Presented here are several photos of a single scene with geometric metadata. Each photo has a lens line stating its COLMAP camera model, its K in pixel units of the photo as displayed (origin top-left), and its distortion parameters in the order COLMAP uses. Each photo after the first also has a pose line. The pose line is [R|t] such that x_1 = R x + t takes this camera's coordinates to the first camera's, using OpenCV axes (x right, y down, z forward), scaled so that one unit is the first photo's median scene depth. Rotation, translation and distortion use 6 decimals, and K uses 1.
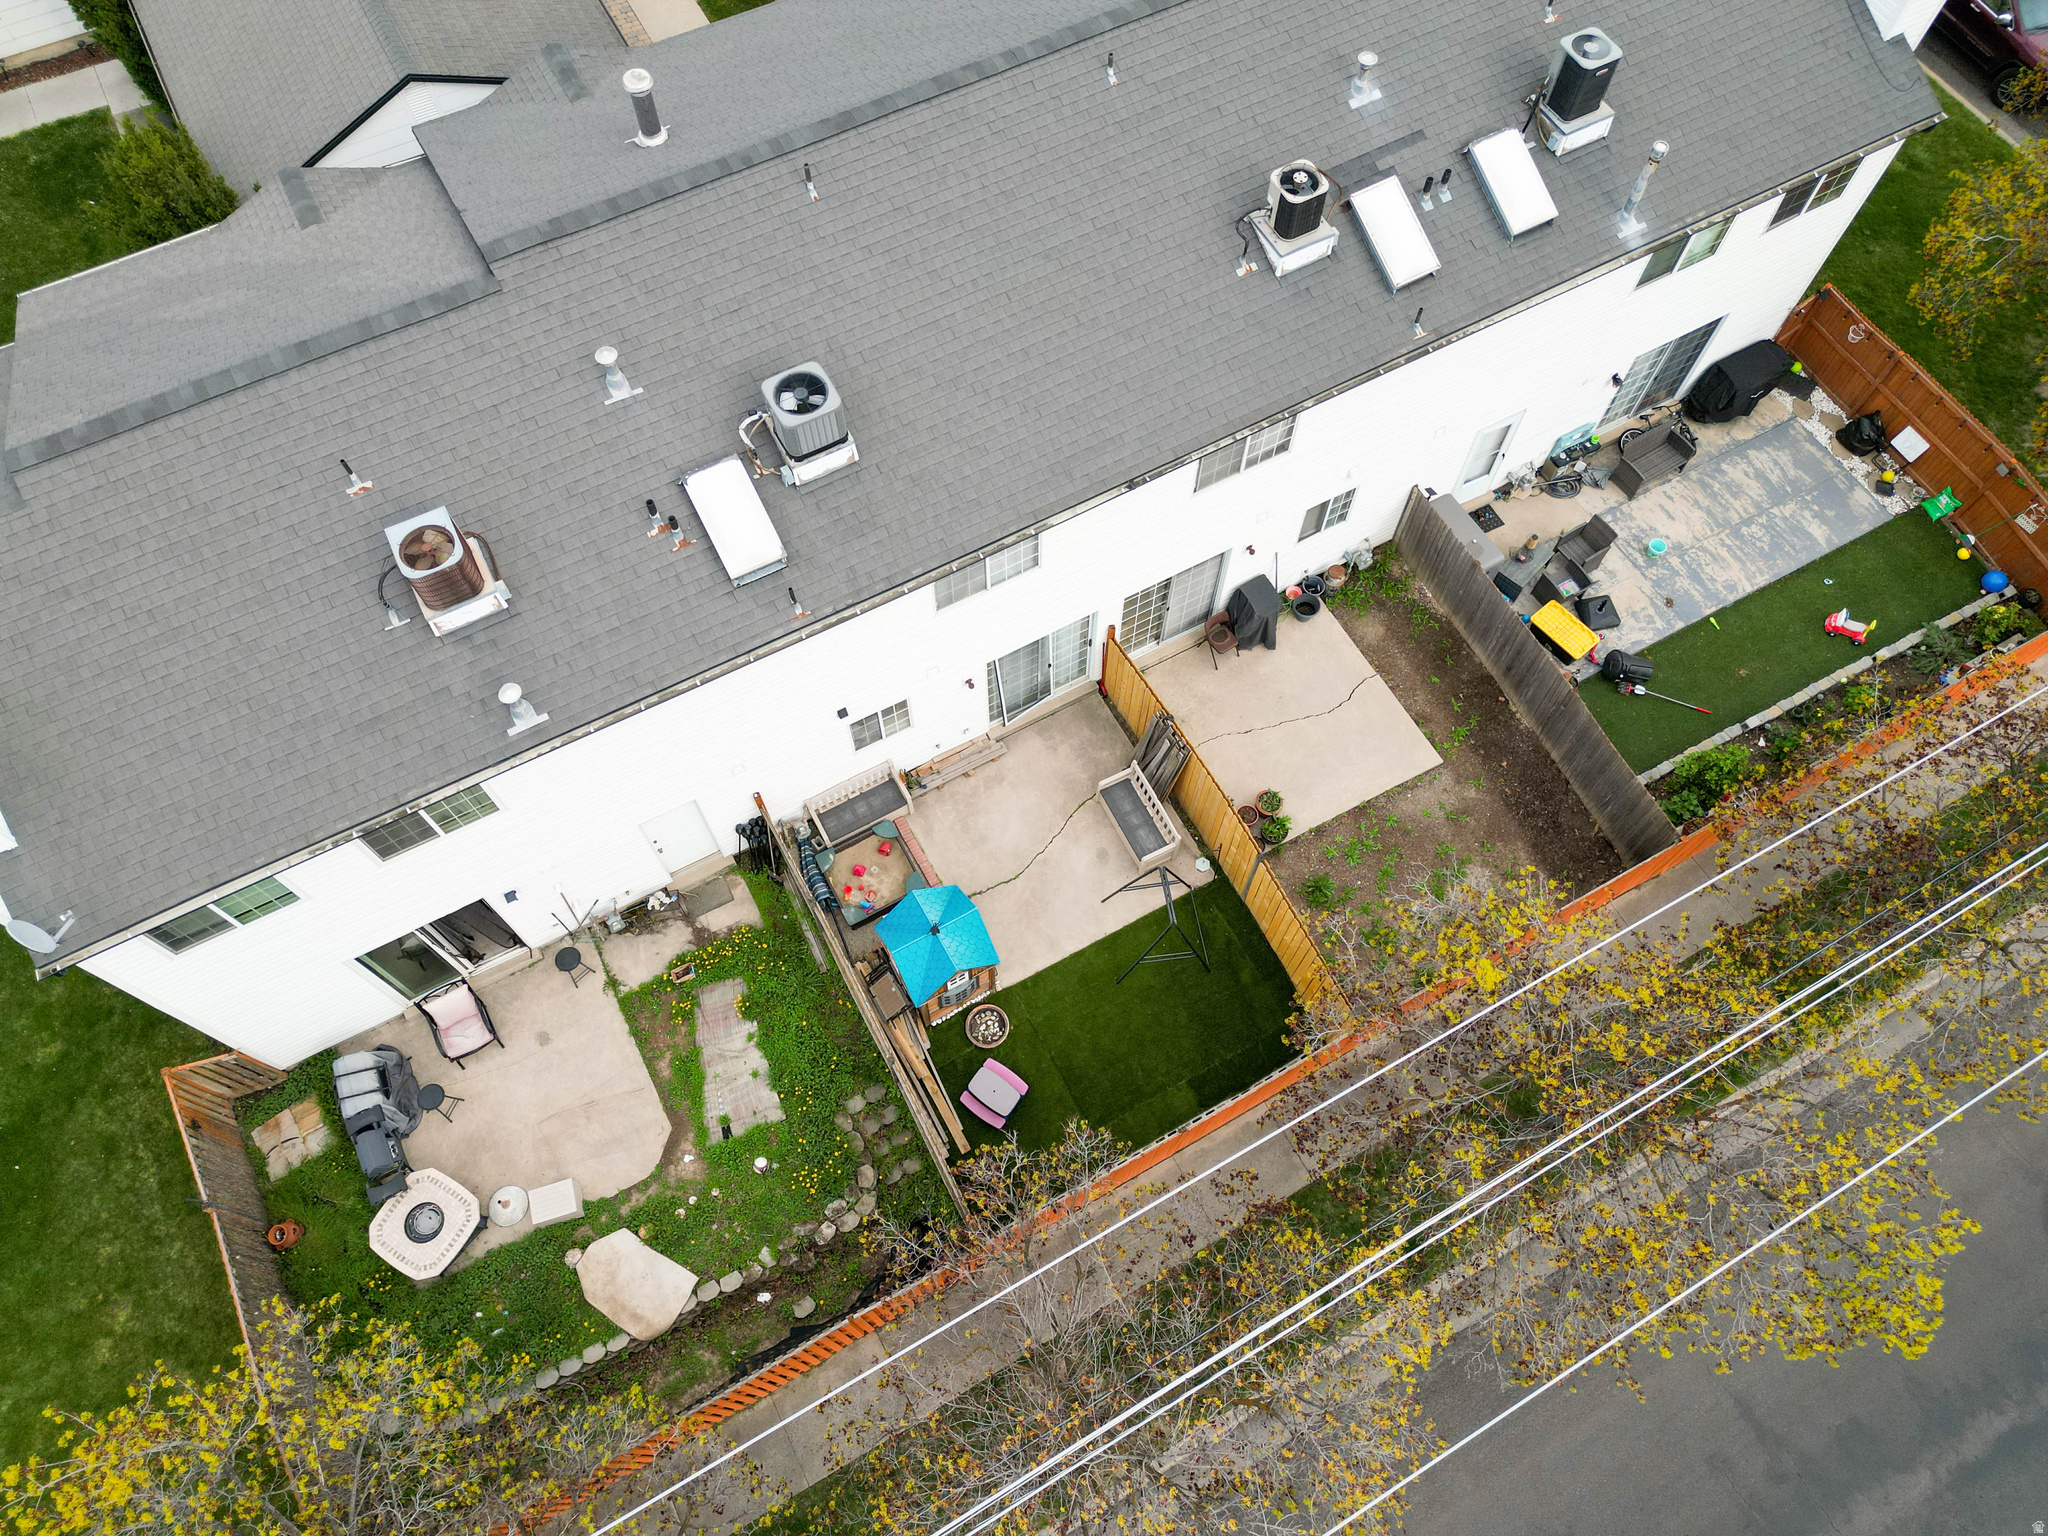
lens RADIAL K [[1428.9, 0, 1021.0], [0, 1428.9, 758.7], [0, 0, 1]] dist [0.091981, -0.096887]
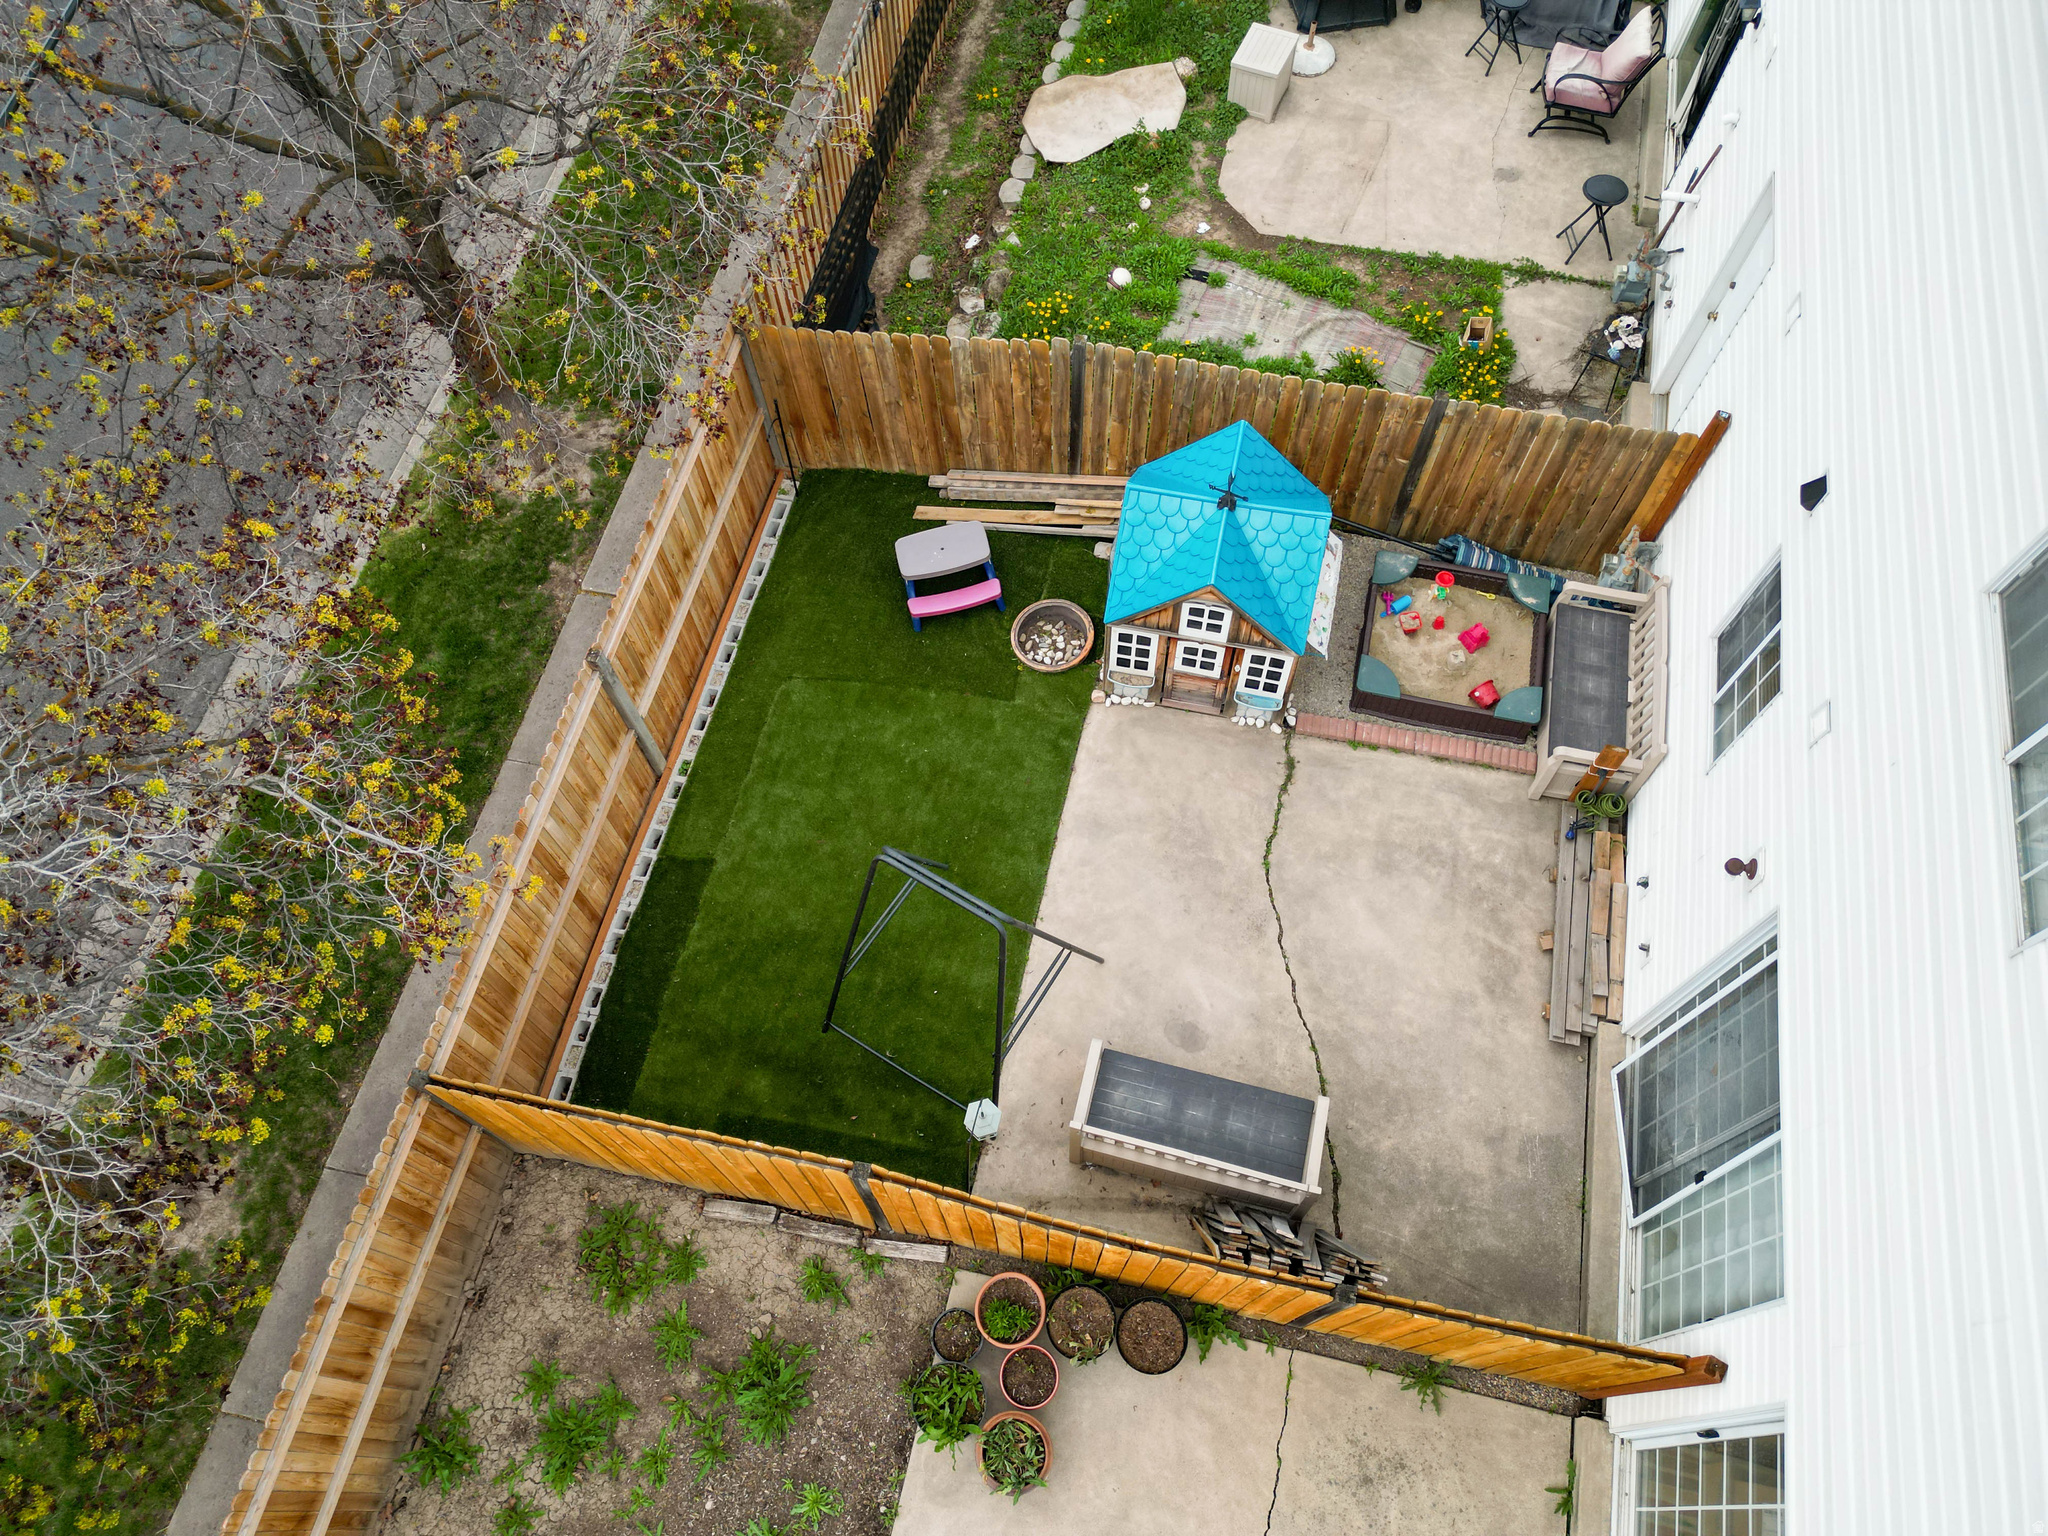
lens RADIAL K [[1432.5, 0, 1026.9], [0, 1432.5, 760.9], [0, 0, 1]] dist [0.095055, -0.106619]
pose [[-0.658535, 0.669770, -0.343132, 0.196565], [-0.674149, -0.322399, 0.664516, -0.170565], [0.334447, 0.668929, 0.663836, 0.704059]]
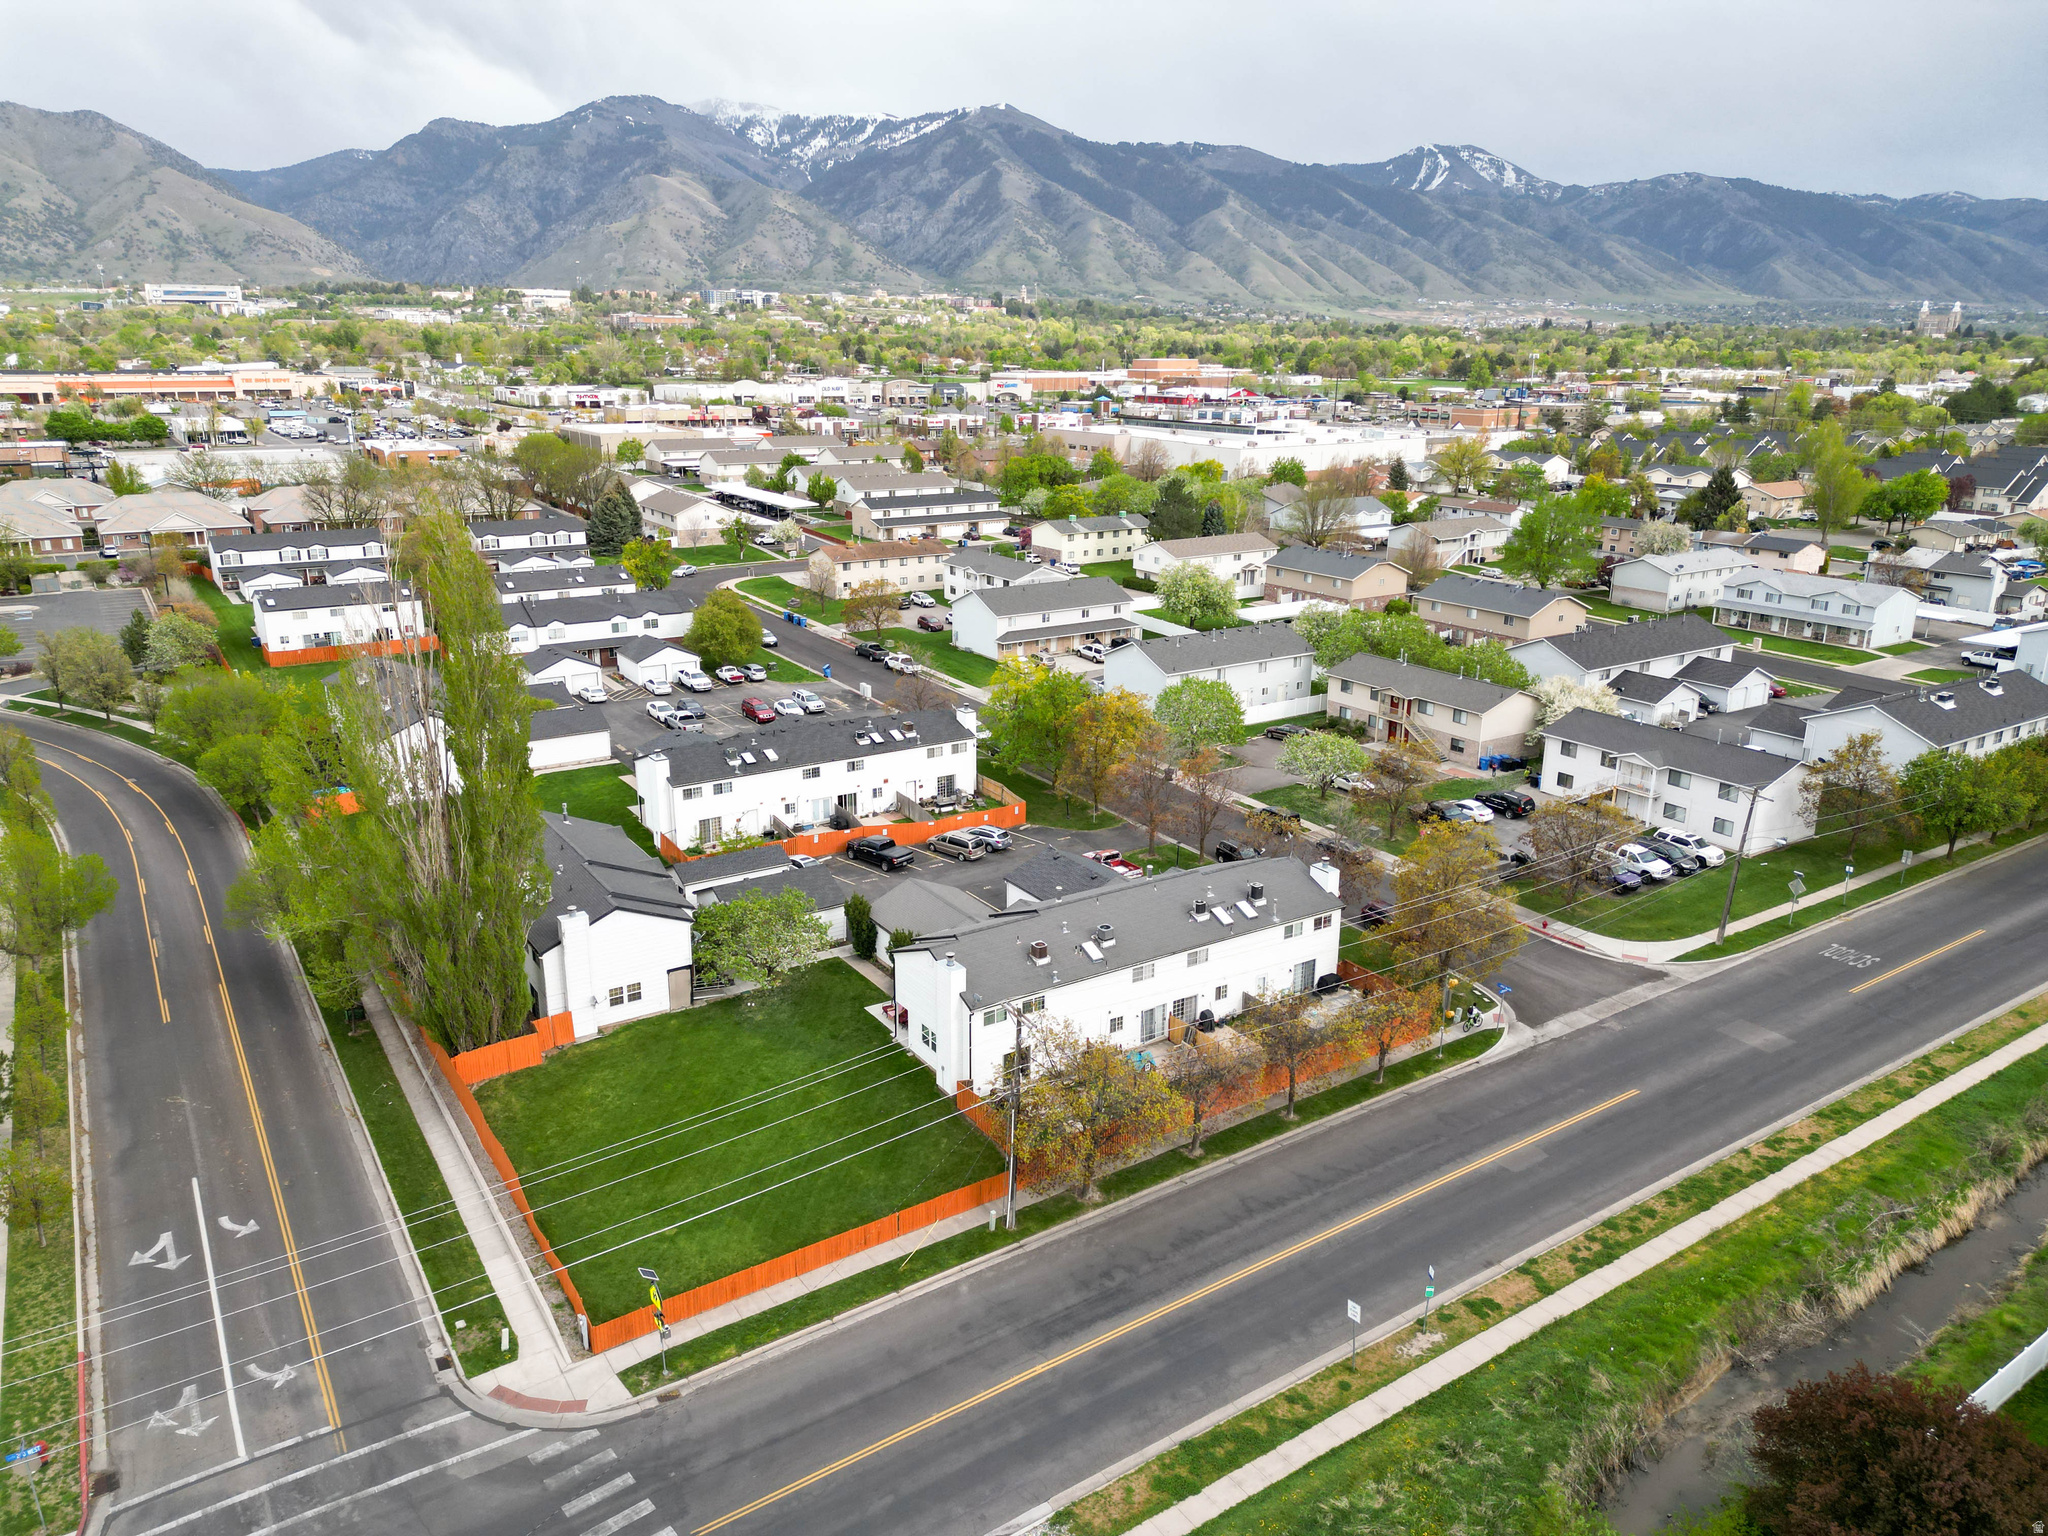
lens RADIAL K [[1428.9, 0, 1021.0], [0, 1428.9, 758.7], [0, 0, 1]] dist [0.091981, -0.096887]
pose [[0.996614, -0.018747, 0.080052, -0.688974], [0.071391, 0.680255, -0.729491, 2.428759], [-0.040780, 0.732736, 0.679290, -2.278358]]
